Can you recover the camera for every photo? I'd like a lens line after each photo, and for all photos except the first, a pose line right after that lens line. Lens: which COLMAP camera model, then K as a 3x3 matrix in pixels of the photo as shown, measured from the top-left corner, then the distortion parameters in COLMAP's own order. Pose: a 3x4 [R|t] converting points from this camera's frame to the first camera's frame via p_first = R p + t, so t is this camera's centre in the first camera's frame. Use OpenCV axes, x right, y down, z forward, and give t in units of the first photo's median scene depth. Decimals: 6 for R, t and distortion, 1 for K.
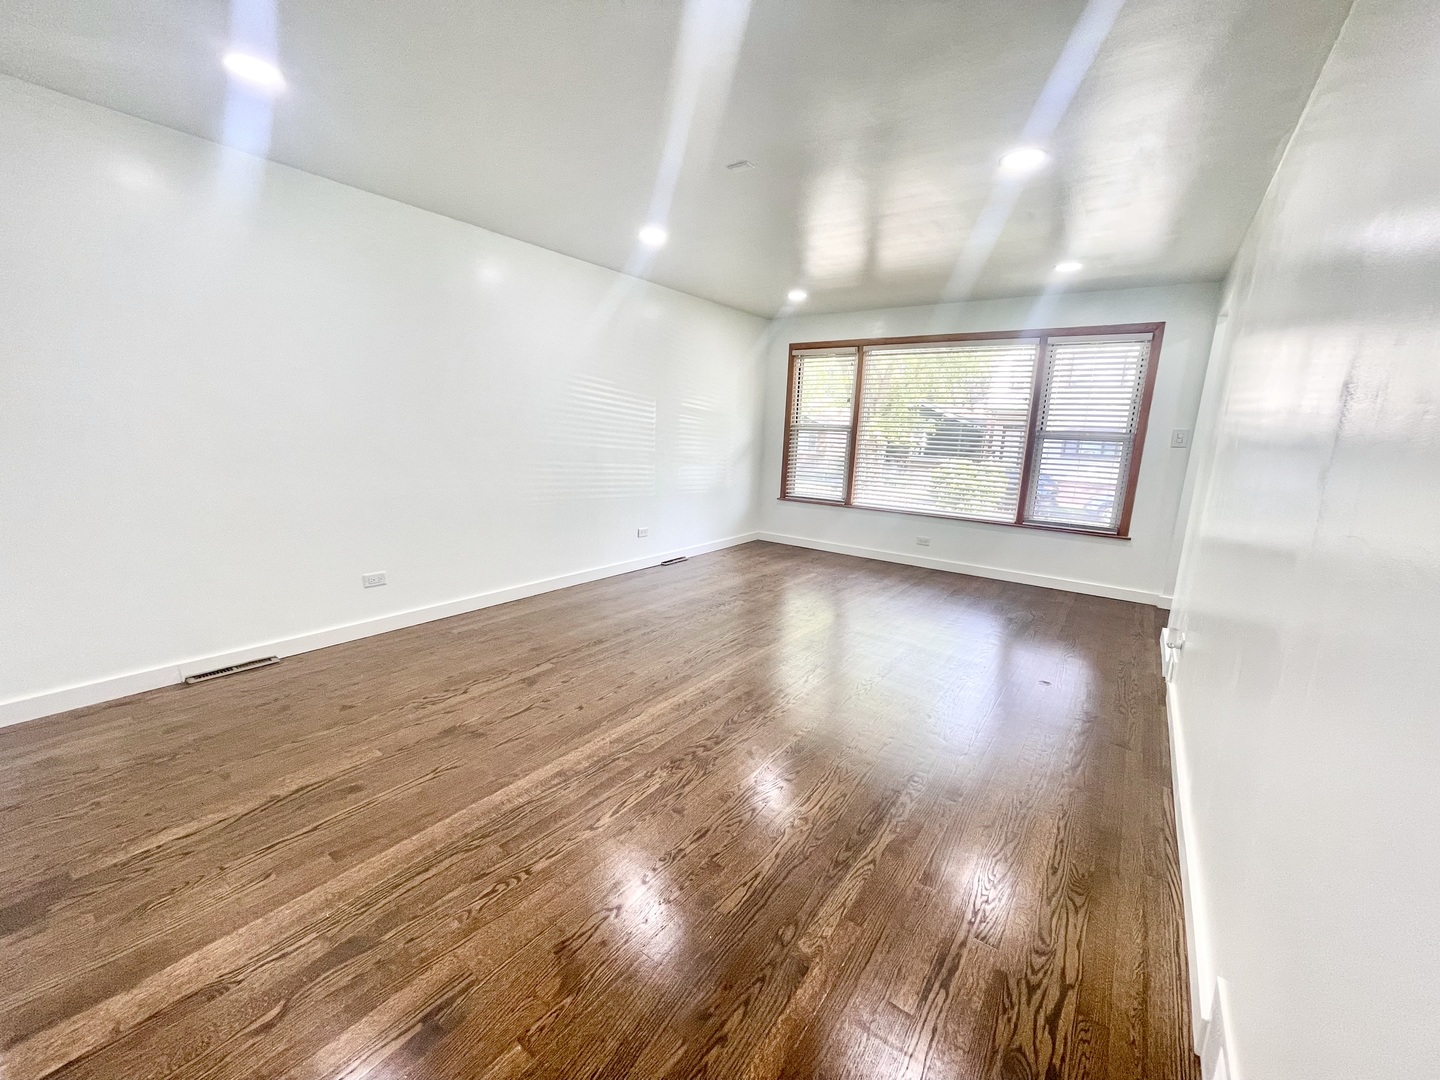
lens RADIAL K [[580.3, 0, 720.0], [0, 580.3, 540.0], [0, 0, 1]] dist [-0.002381, 0.000041]
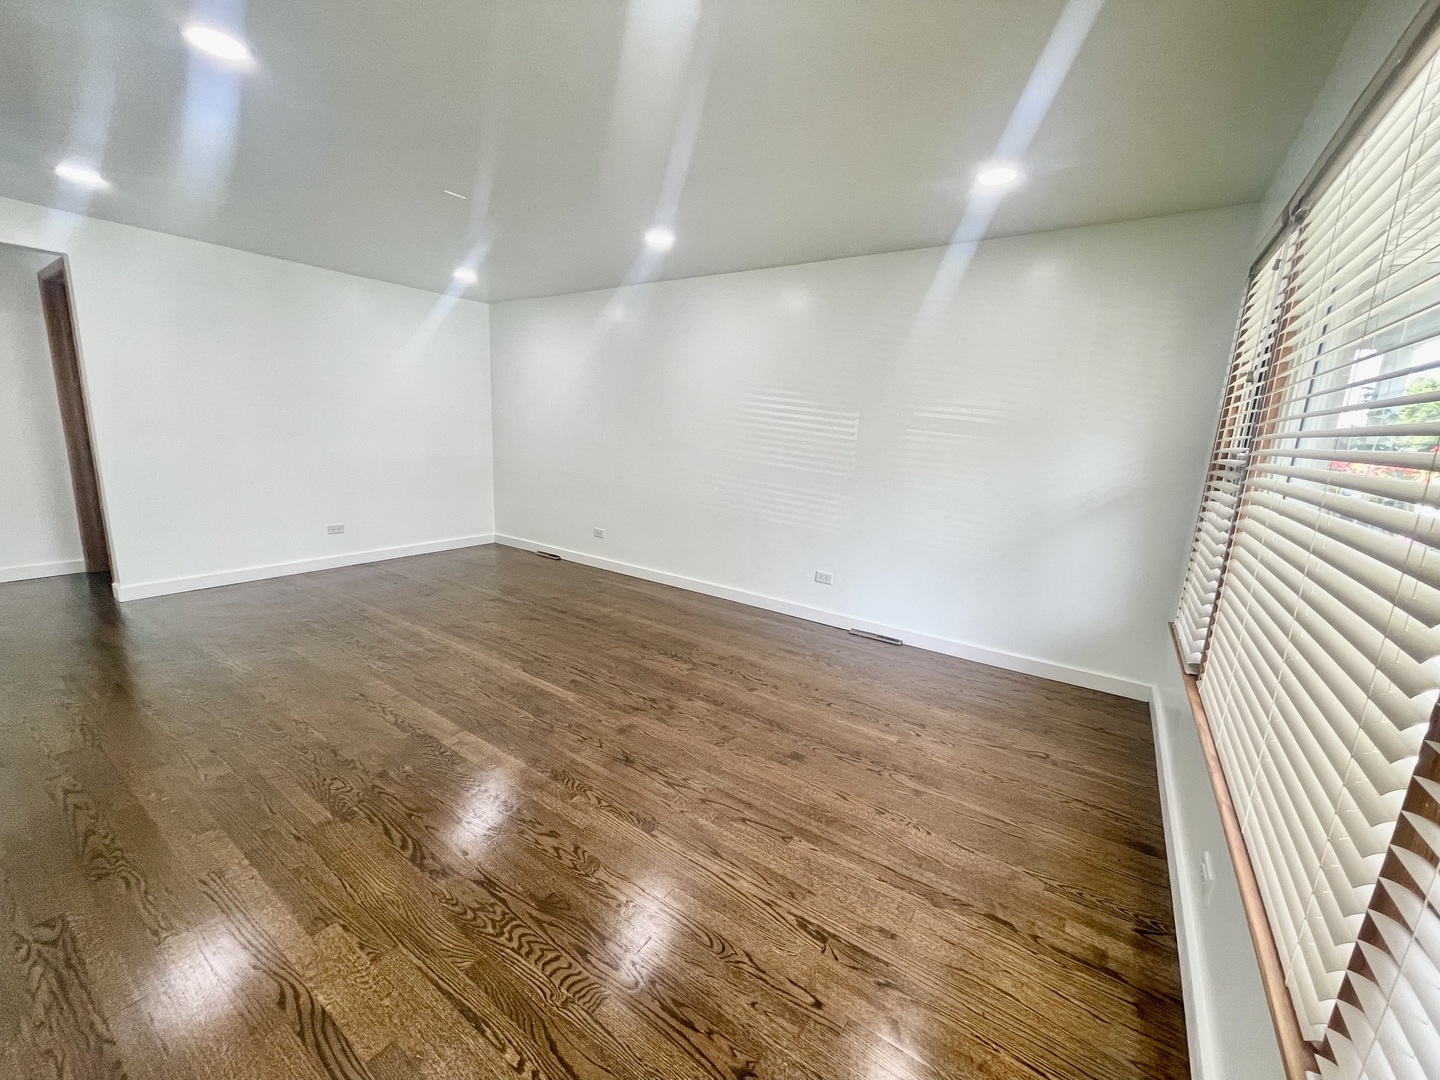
lens RADIAL K [[580.3, 0, 720.0], [0, 580.3, 540.0], [0, 0, 1]] dist [-0.002381, 0.000041]
pose [[0.027847, 0.157761, -0.987085, 0.813180], [-0.240289, 0.959570, 0.146585, -0.185608], [0.970302, 0.233104, 0.064630, 1.028783]]
